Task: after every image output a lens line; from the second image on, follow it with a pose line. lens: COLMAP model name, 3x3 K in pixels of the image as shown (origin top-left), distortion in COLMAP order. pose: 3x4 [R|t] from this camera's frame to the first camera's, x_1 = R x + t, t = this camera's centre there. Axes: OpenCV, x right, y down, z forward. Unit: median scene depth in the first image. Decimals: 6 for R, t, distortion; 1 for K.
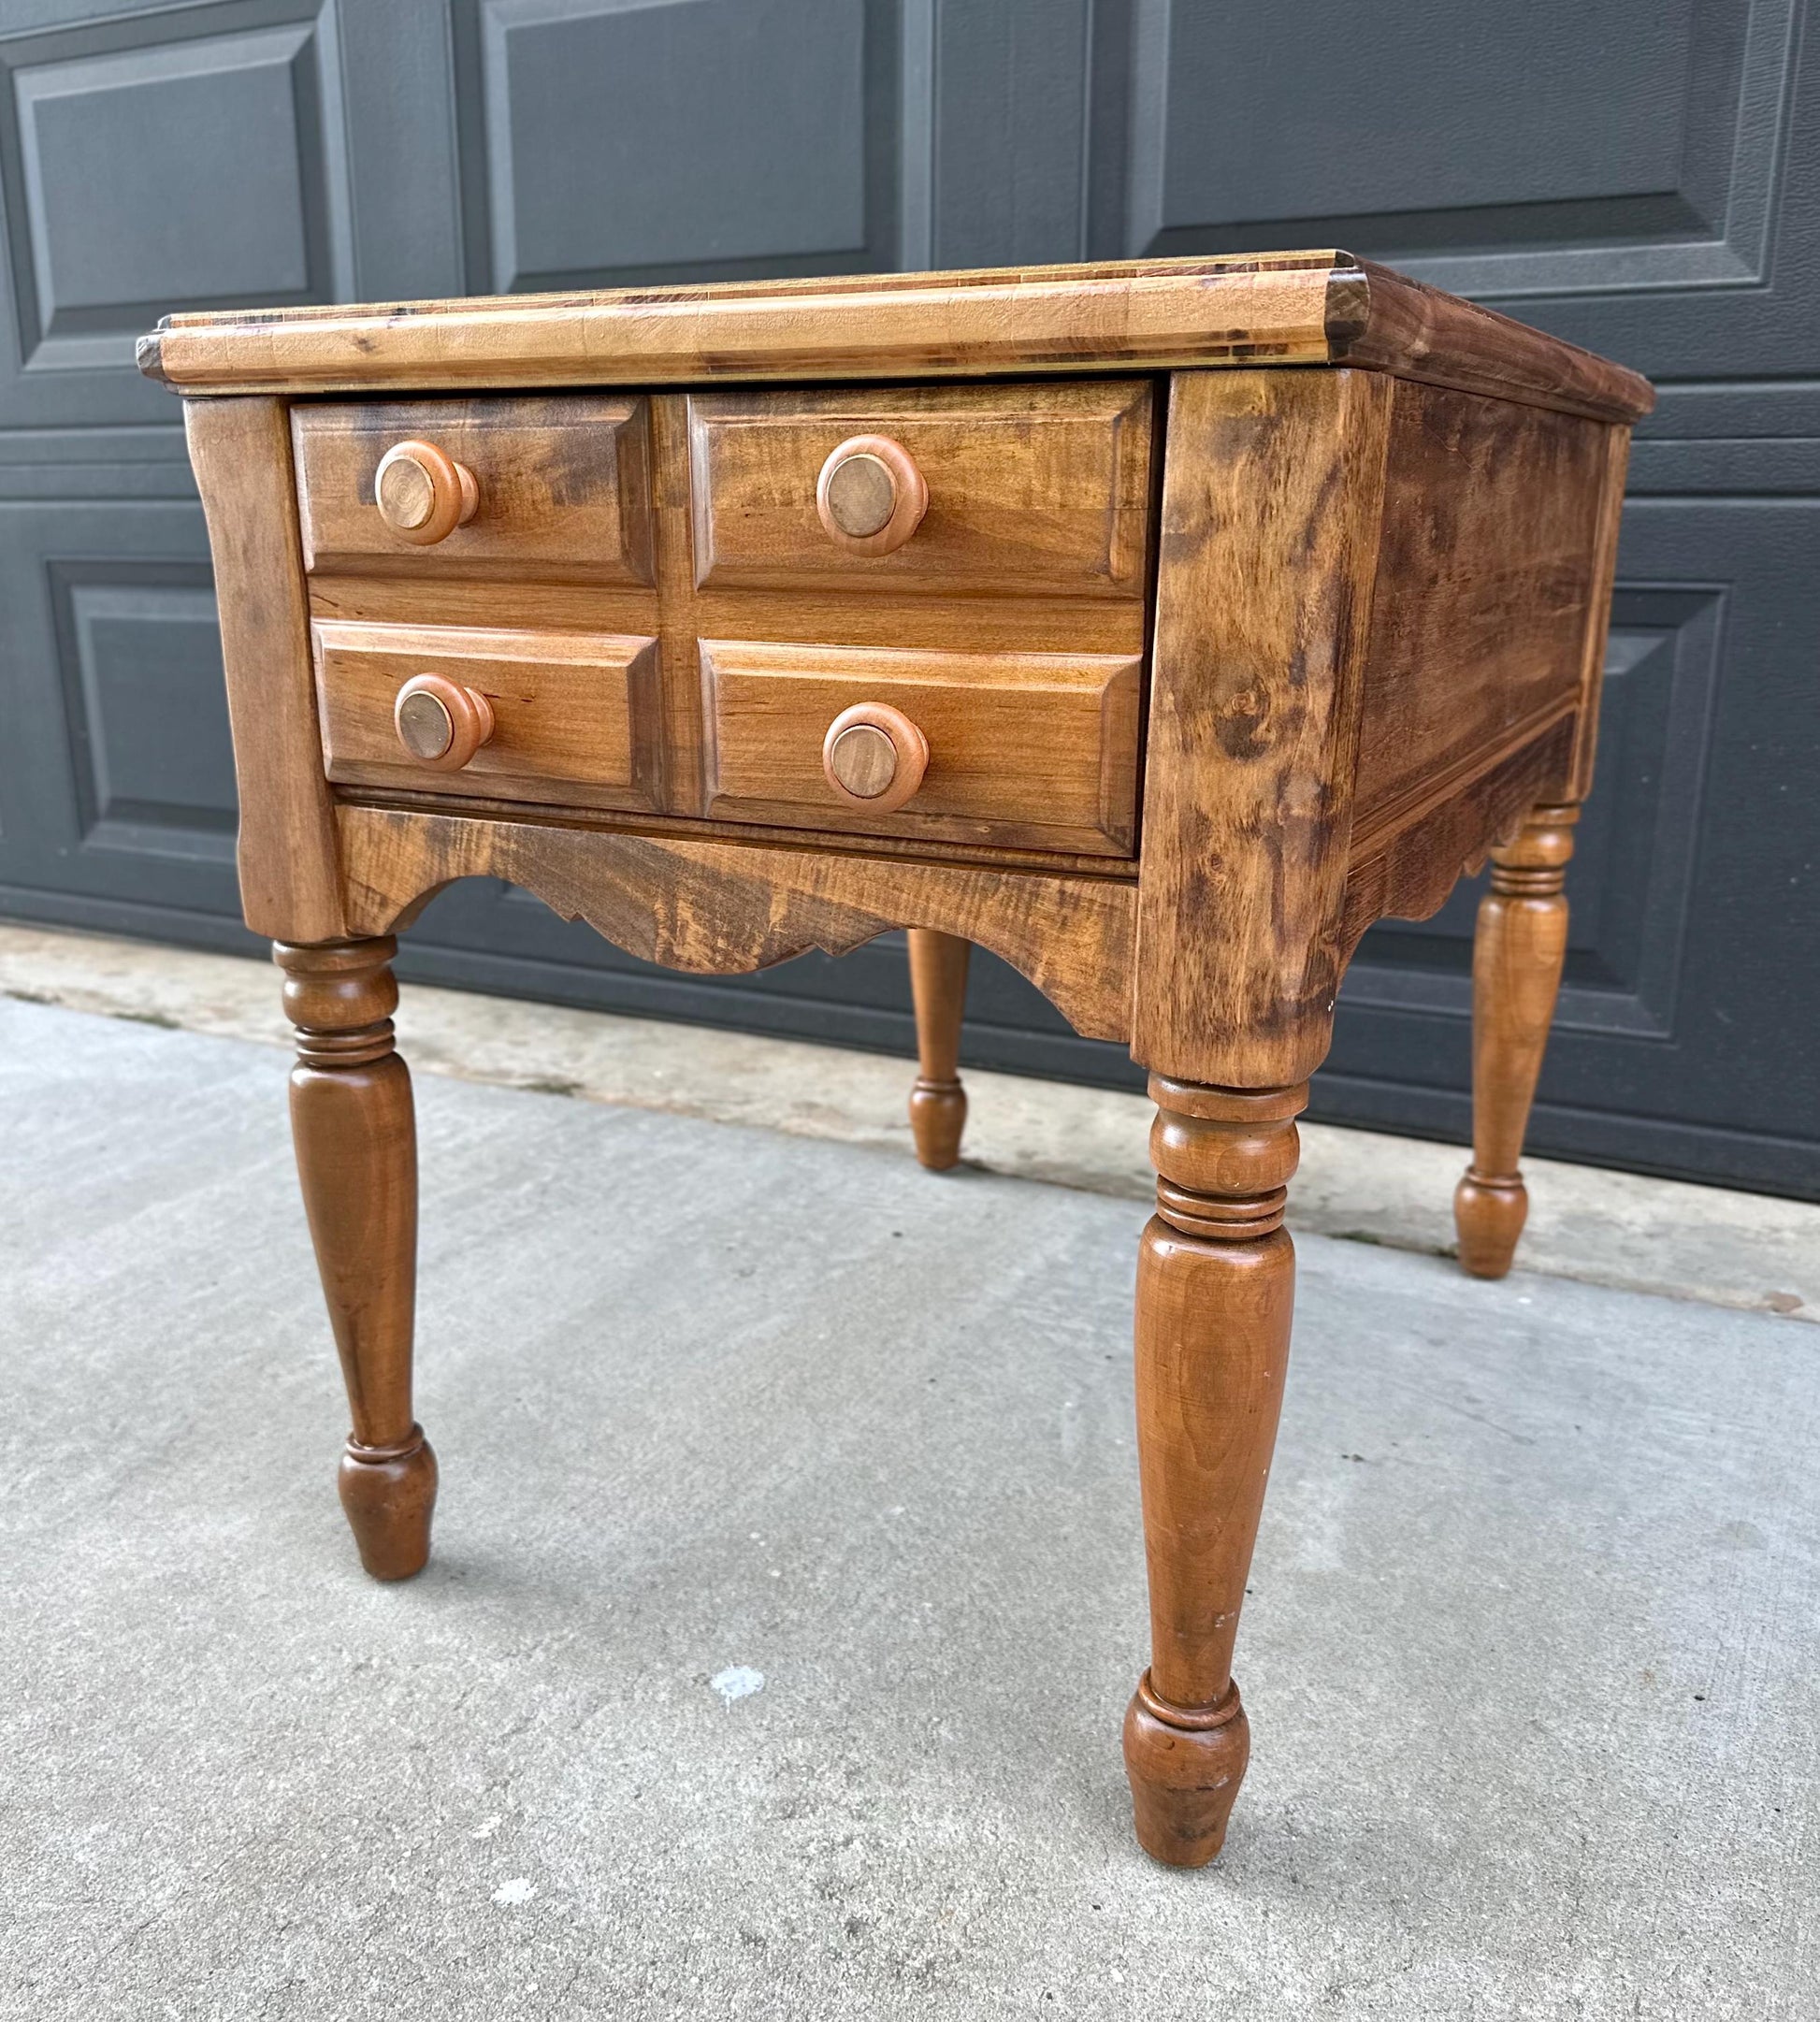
lens RADIAL K [[1810.3, 0, 889.9], [0, 1810.3, 1036.2], [0, 0, 1]] dist [0.188298, -0.436105]
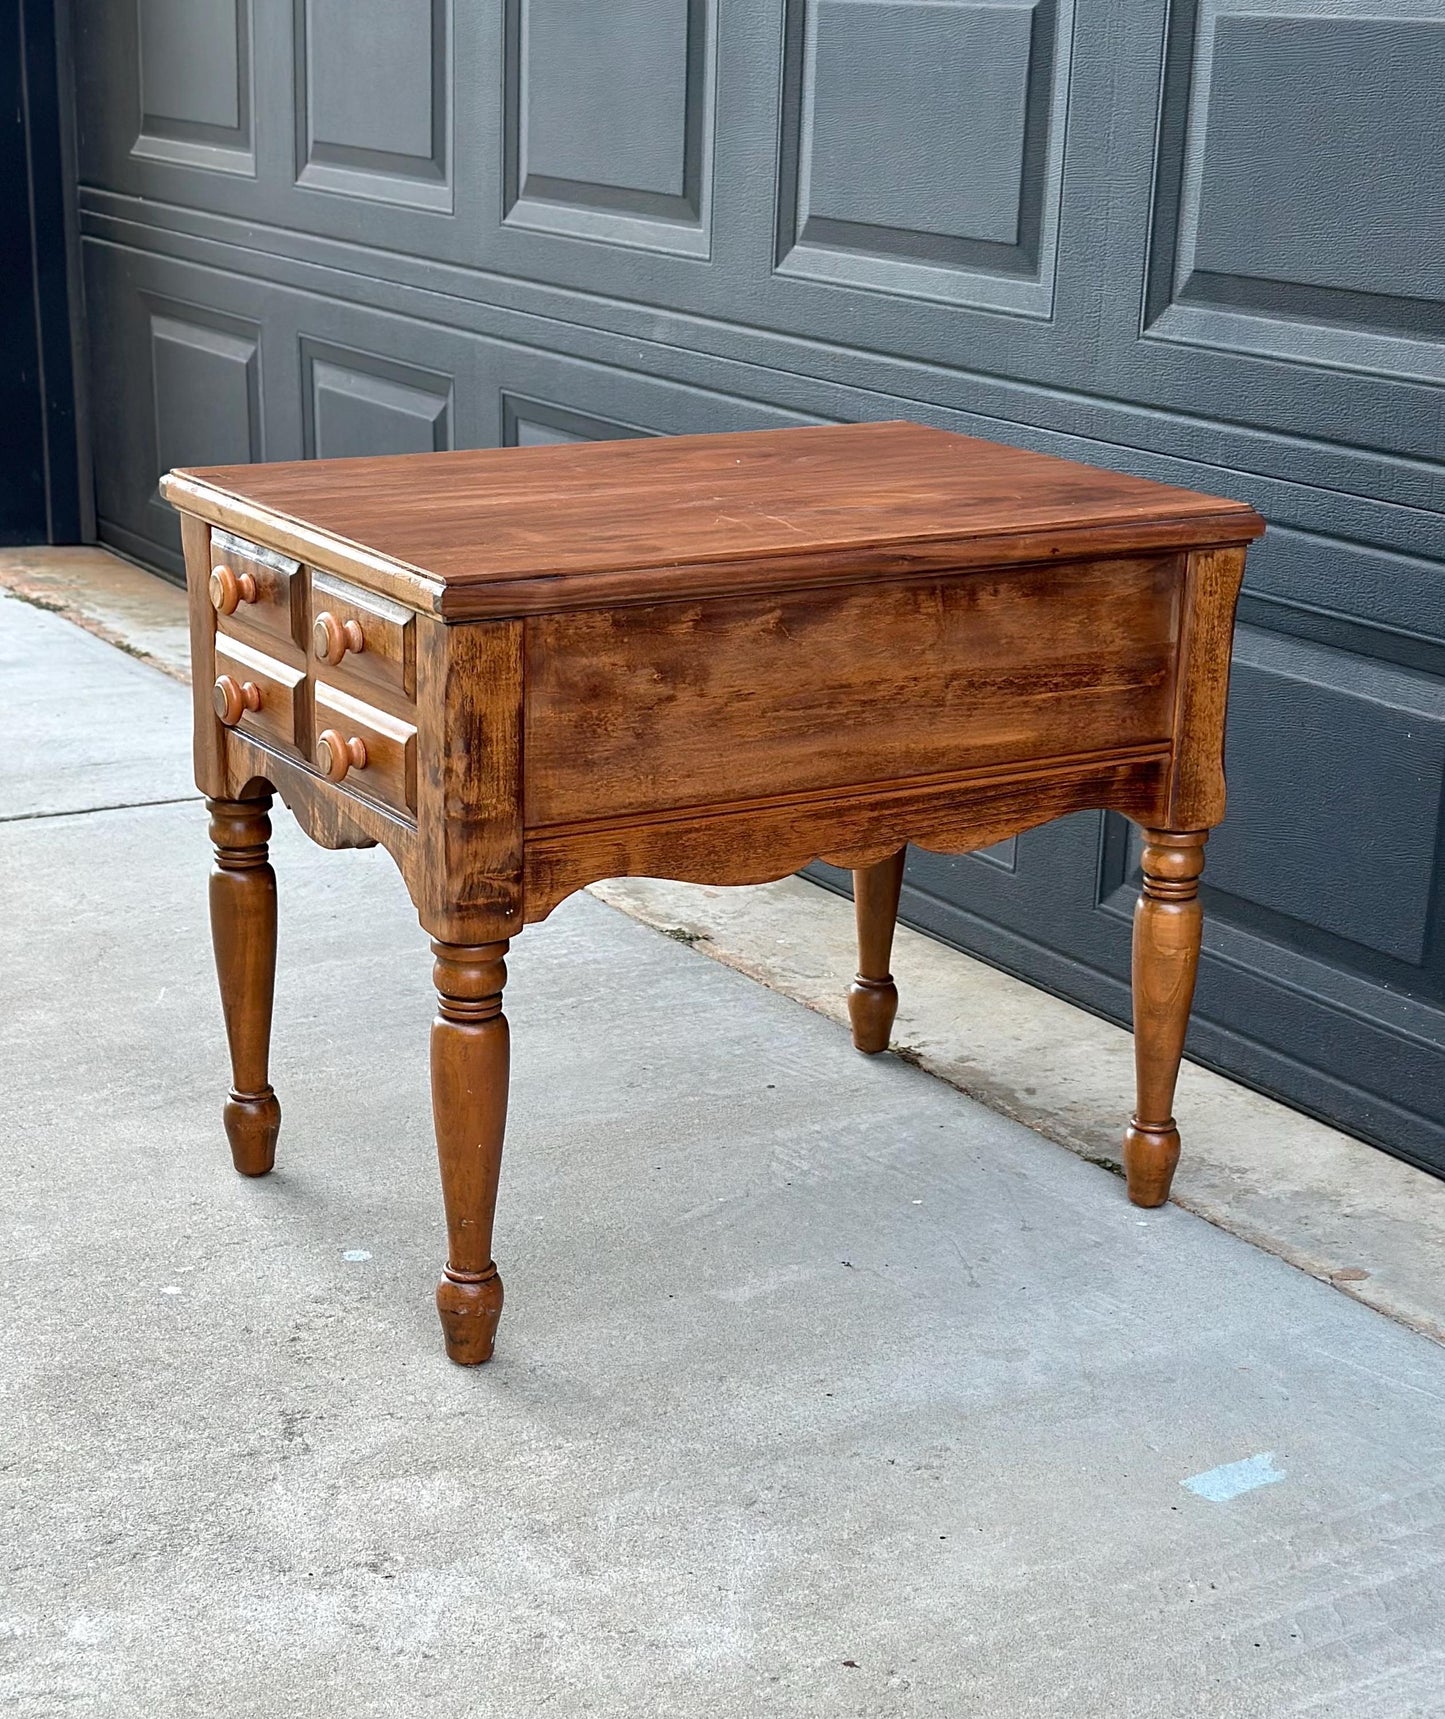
lens RADIAL K [[3085.4, 0, 762.5], [0, 3085.4, 991.7], [0, 0, 1]] dist [0.144904, -0.089955]
pose [[0.860590, 0.181489, -0.475863, 1.923534], [-0.169607, 0.983147, 0.068231, -0.190548], [0.480227, 0.021991, 0.876869, -1.669573]]
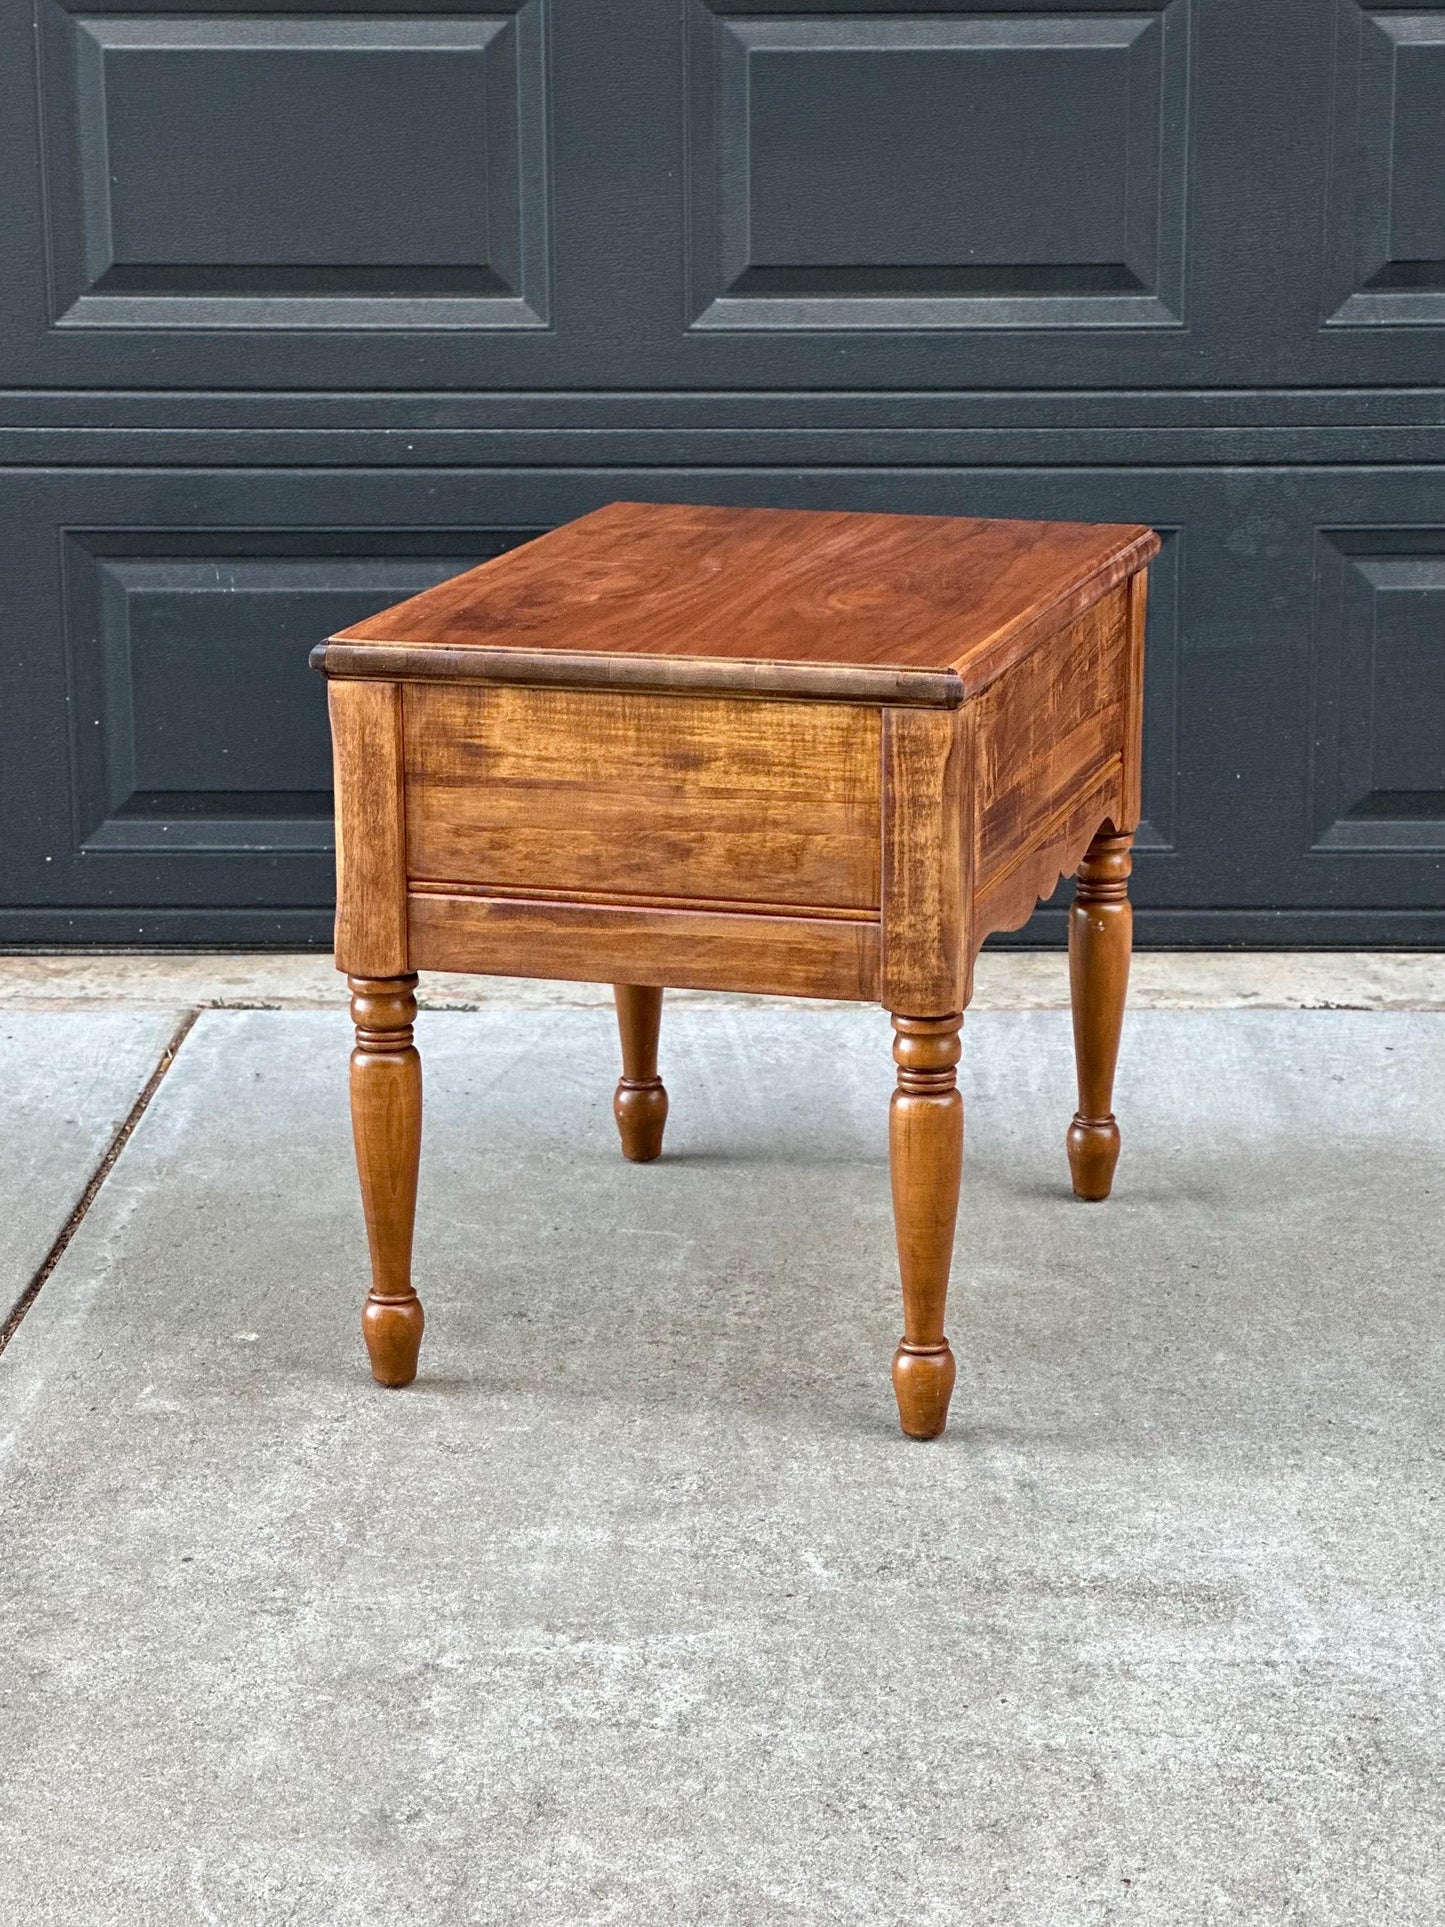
lens RADIAL K [[4571.1, 0, 758.2], [0, 4571.1, 965.3], [0, 0, 1]] dist [0.207947, 0.351502]
pose [[0.888993, -0.112282, 0.443942, -3.640937], [0.129714, 0.991511, -0.008978, 0.037003], [-0.439165, 0.065567, 0.896011, -3.482738]]
